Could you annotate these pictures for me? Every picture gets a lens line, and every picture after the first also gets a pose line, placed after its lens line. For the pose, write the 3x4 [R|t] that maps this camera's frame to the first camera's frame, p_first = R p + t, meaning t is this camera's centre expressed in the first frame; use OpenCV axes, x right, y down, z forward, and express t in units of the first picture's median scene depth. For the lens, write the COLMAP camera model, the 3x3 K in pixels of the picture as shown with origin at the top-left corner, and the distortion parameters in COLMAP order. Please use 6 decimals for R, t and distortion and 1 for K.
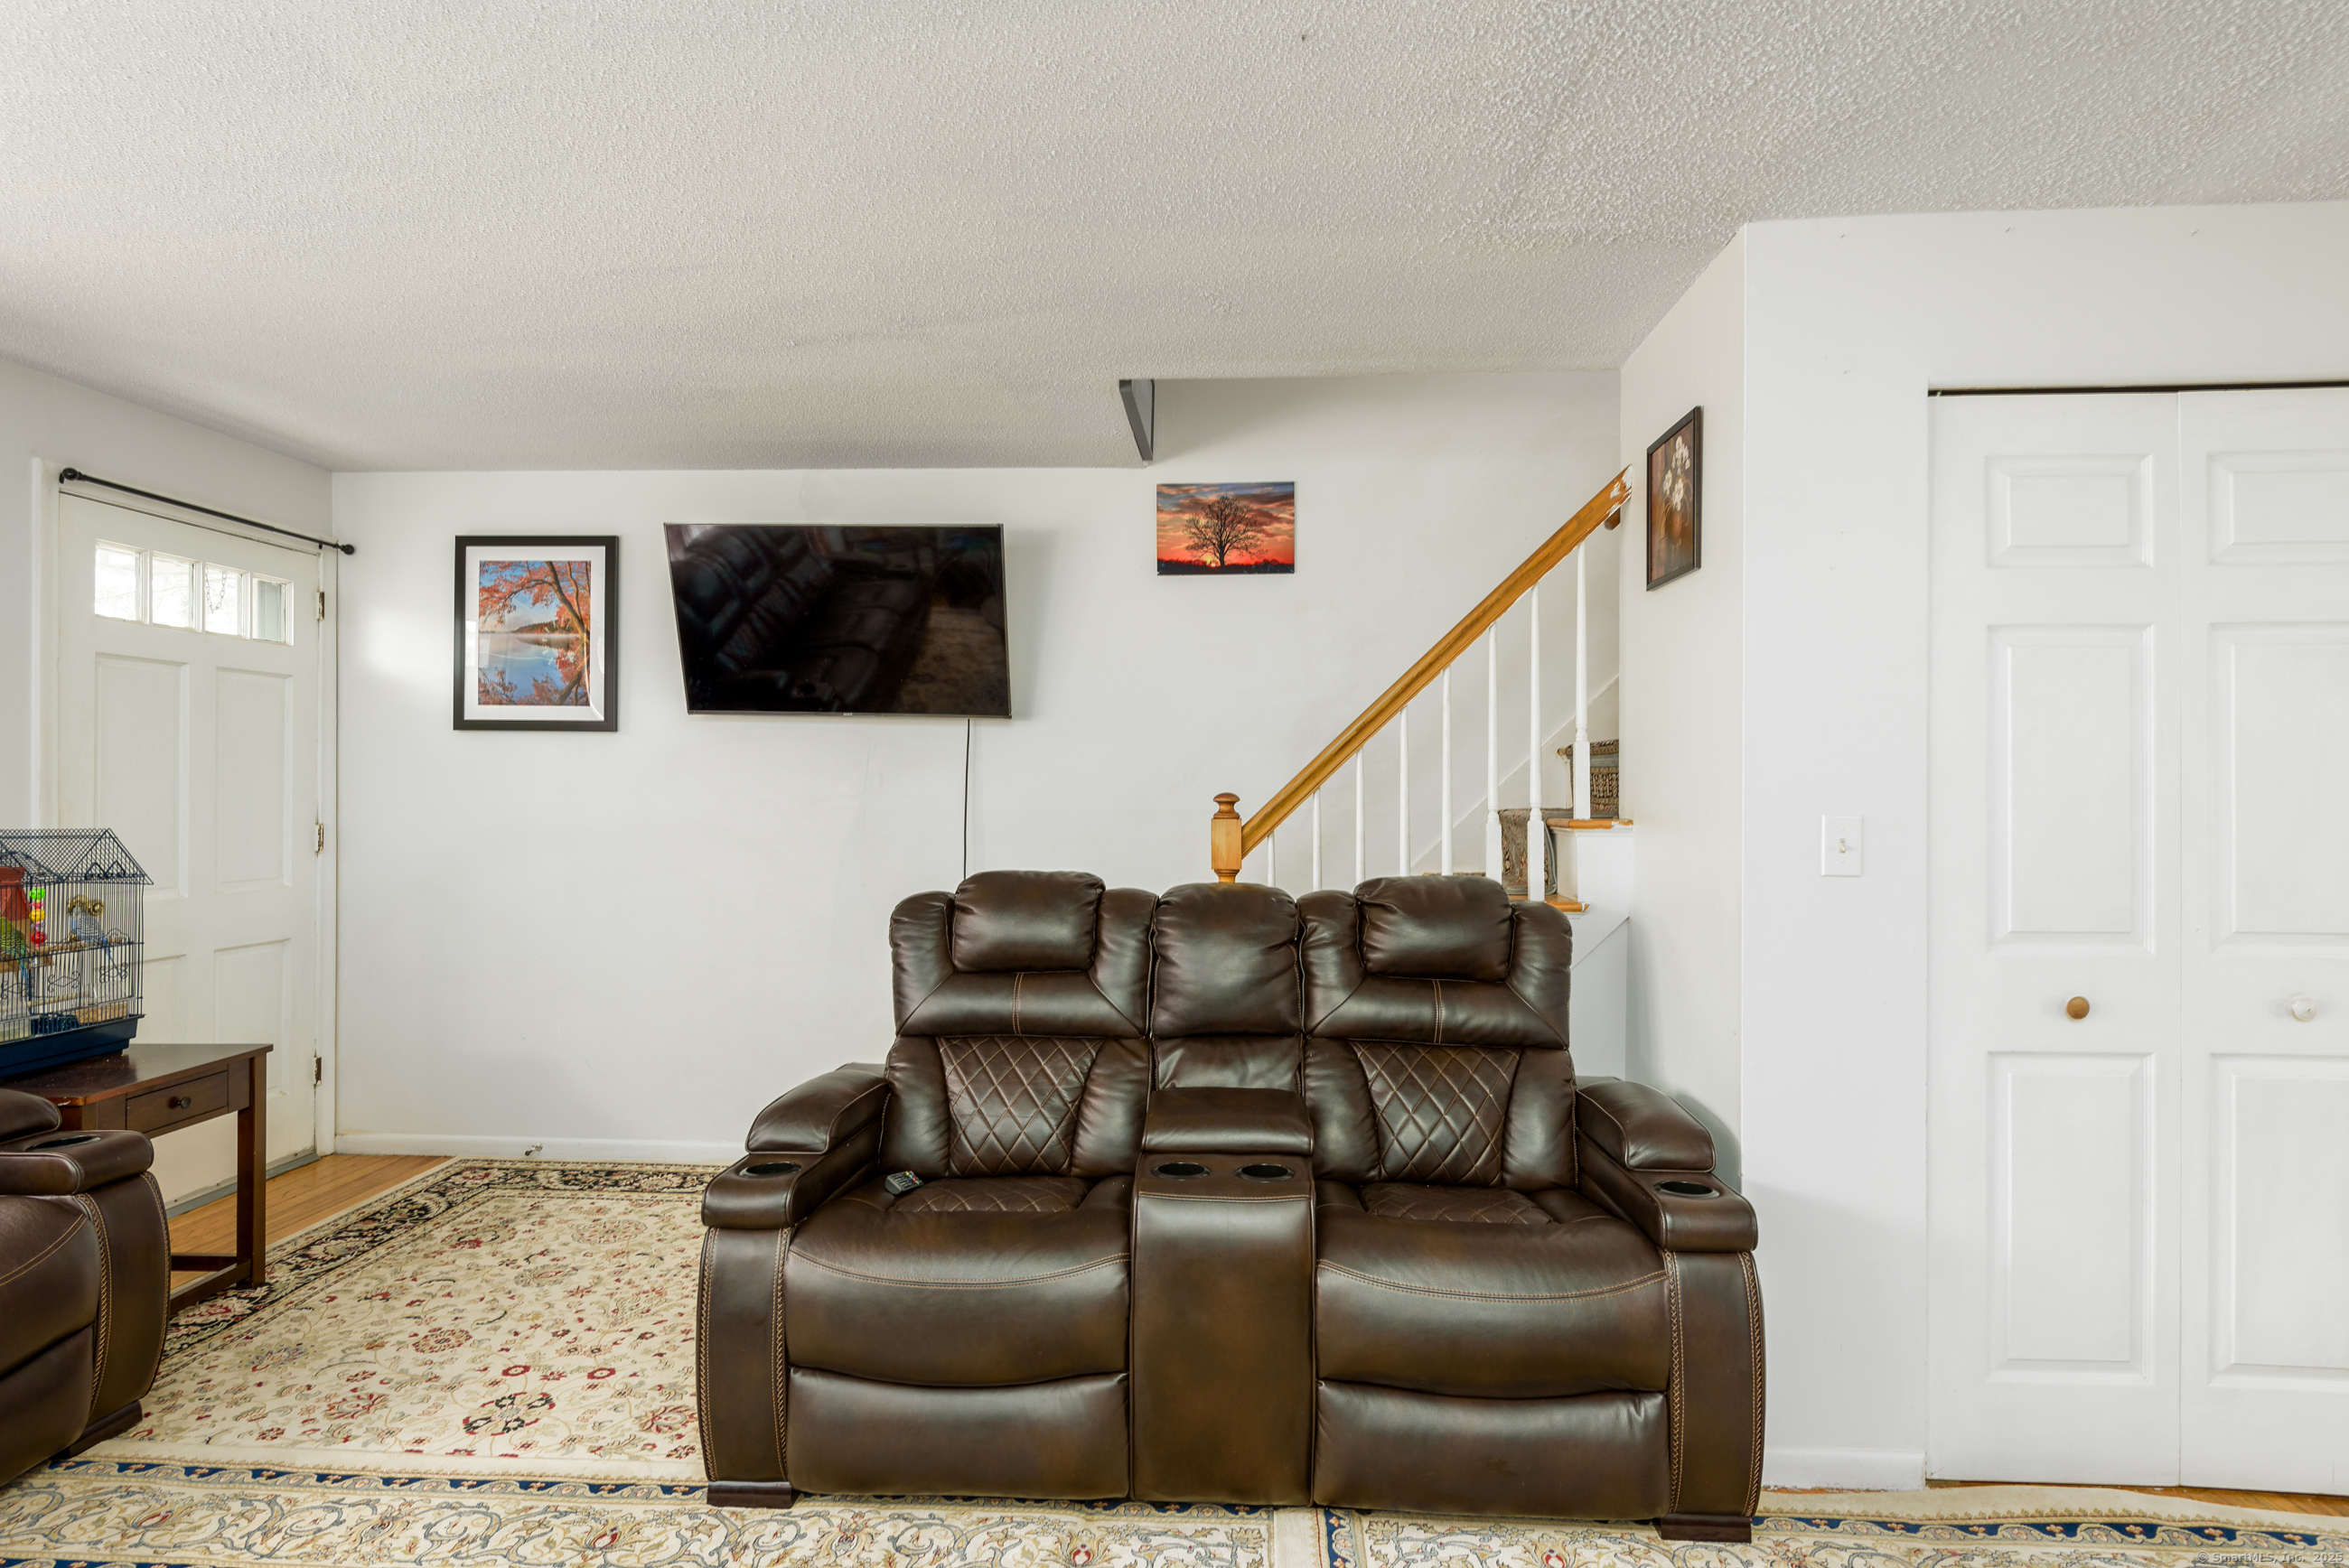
lens RADIAL K [[1236.0, 0, 1169.8], [0, 1236.0, 806.4], [0, 0, 1]] dist [0.007166, -0.000436]
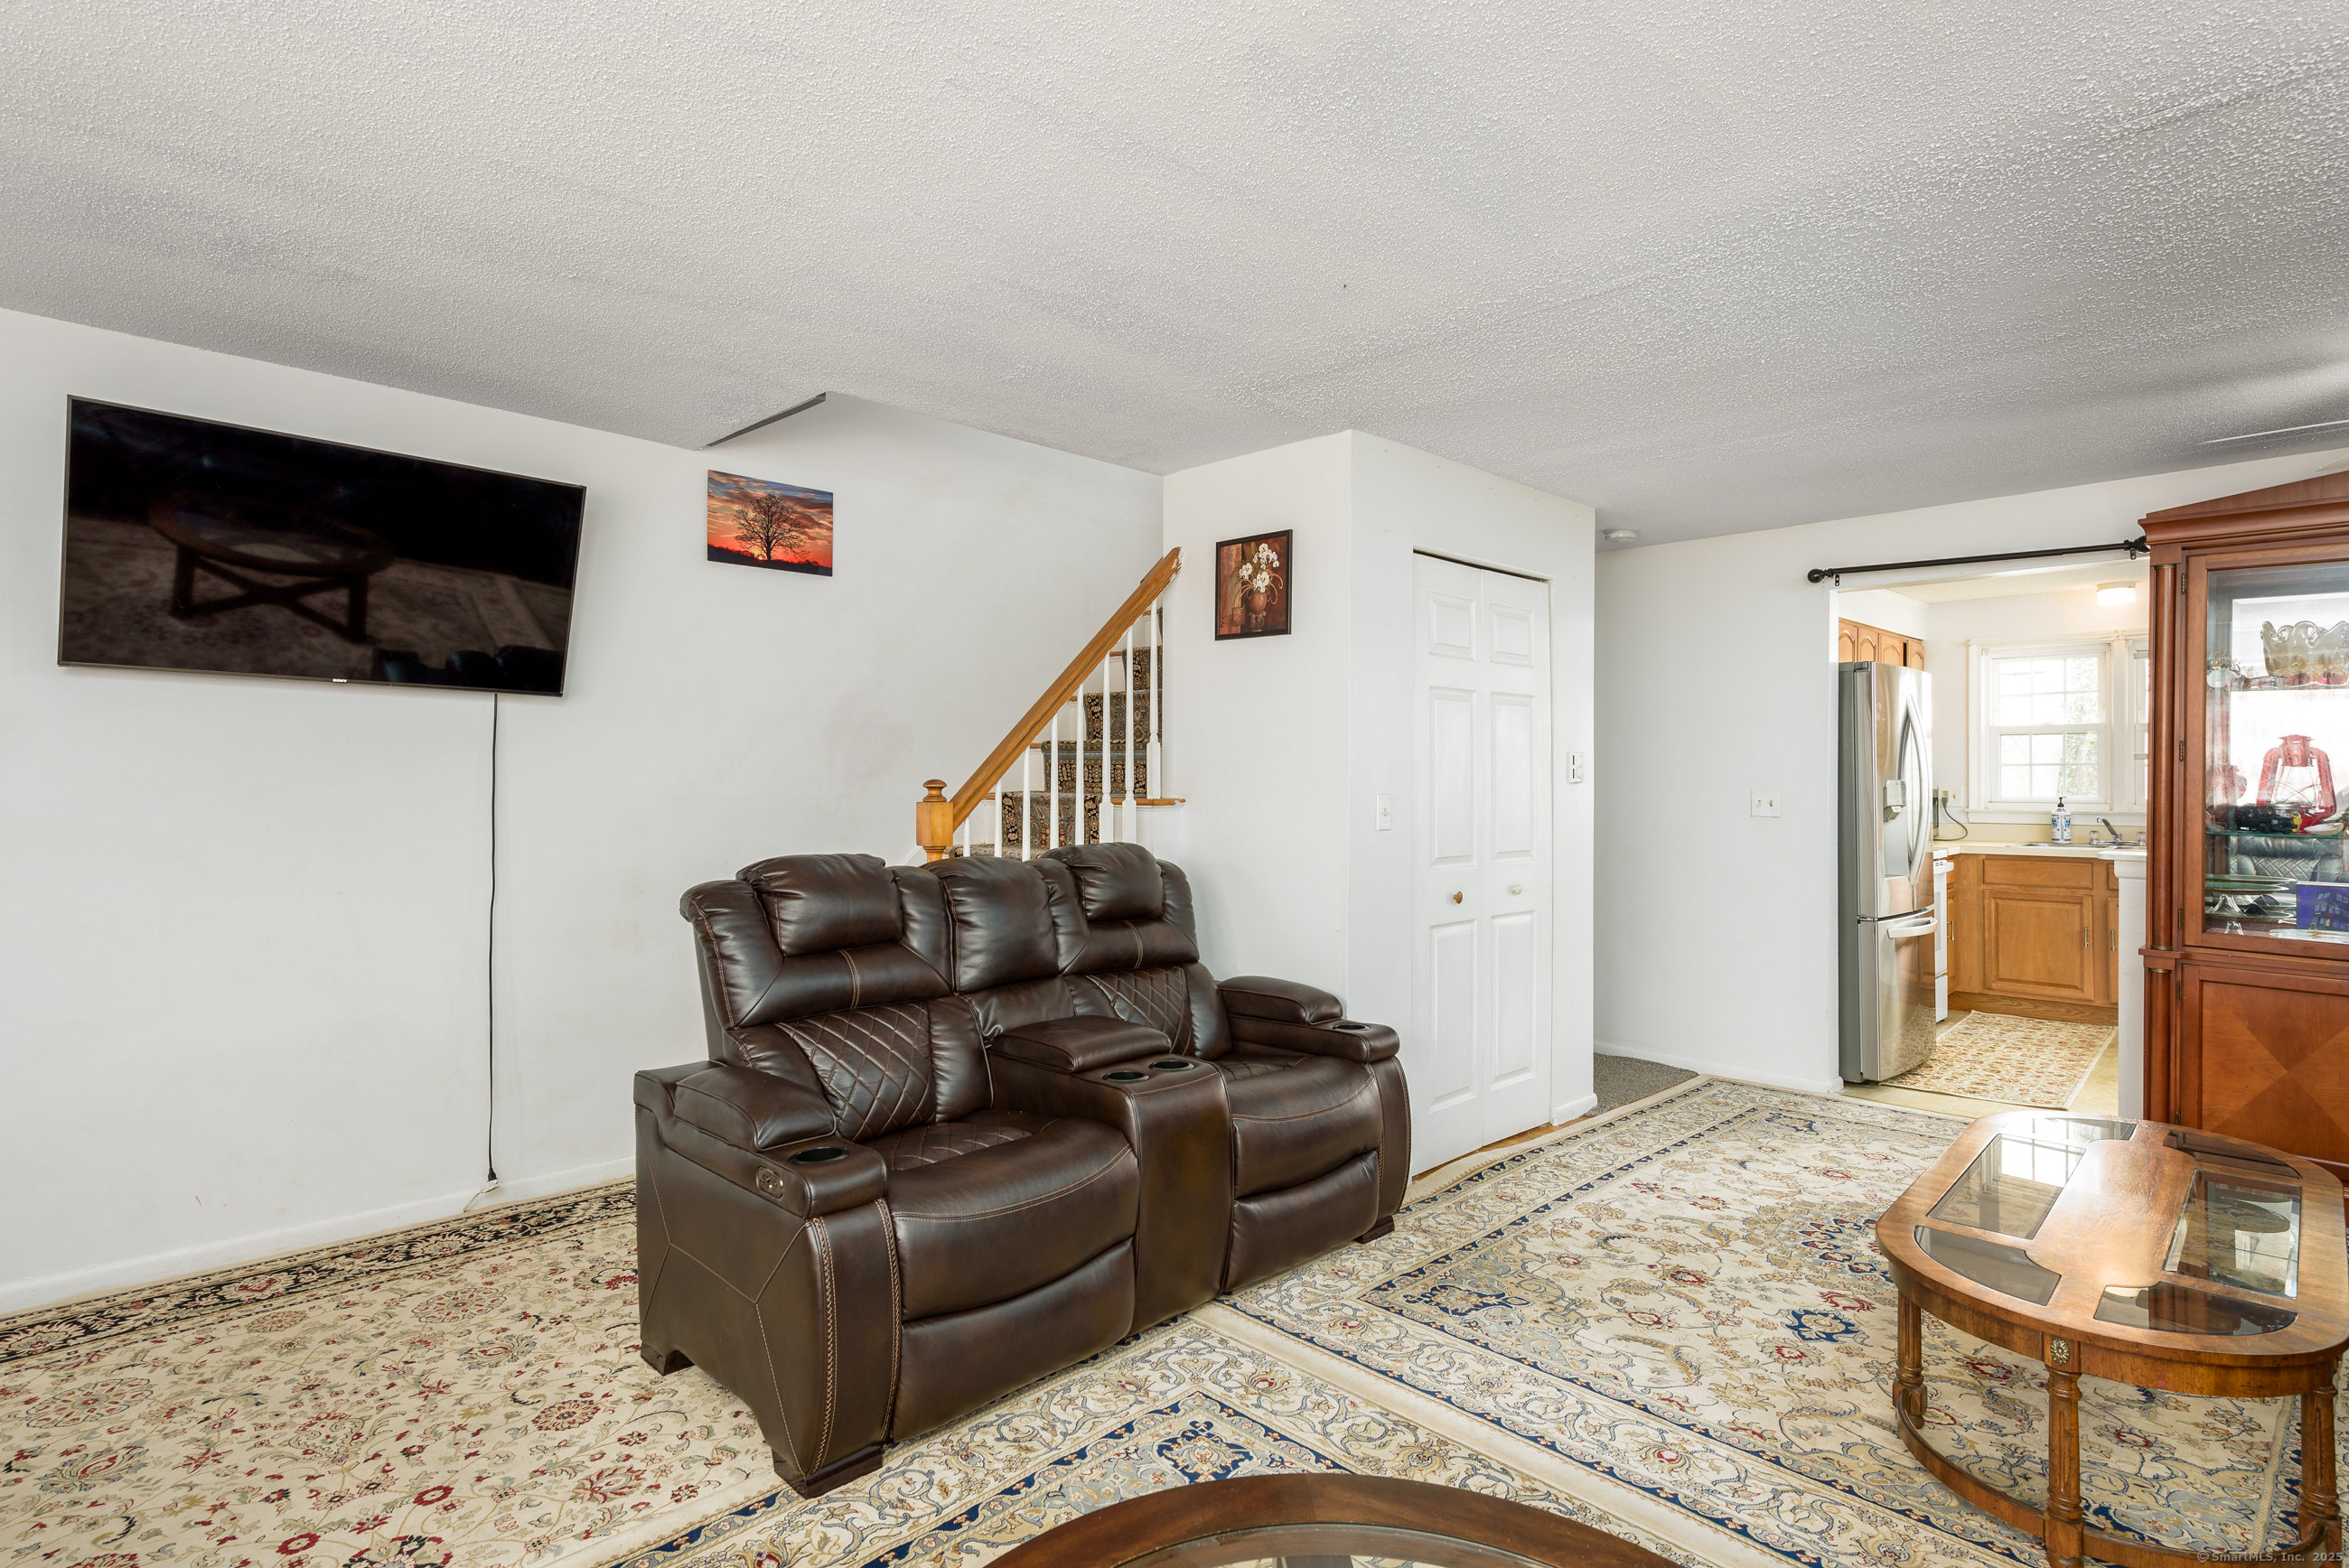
lens RADIAL K [[1191.2, 0, 1179.3], [0, 1191.2, 776.9], [0, 0, 1]] dist [-0.000083, -0.001397]
pose [[0.665792, 0.001741, 0.746136, -0.626490], [0.004849, 0.999966, -0.006661, -0.004835], [-0.746122, 0.008052, 0.665761, 0.098913]]
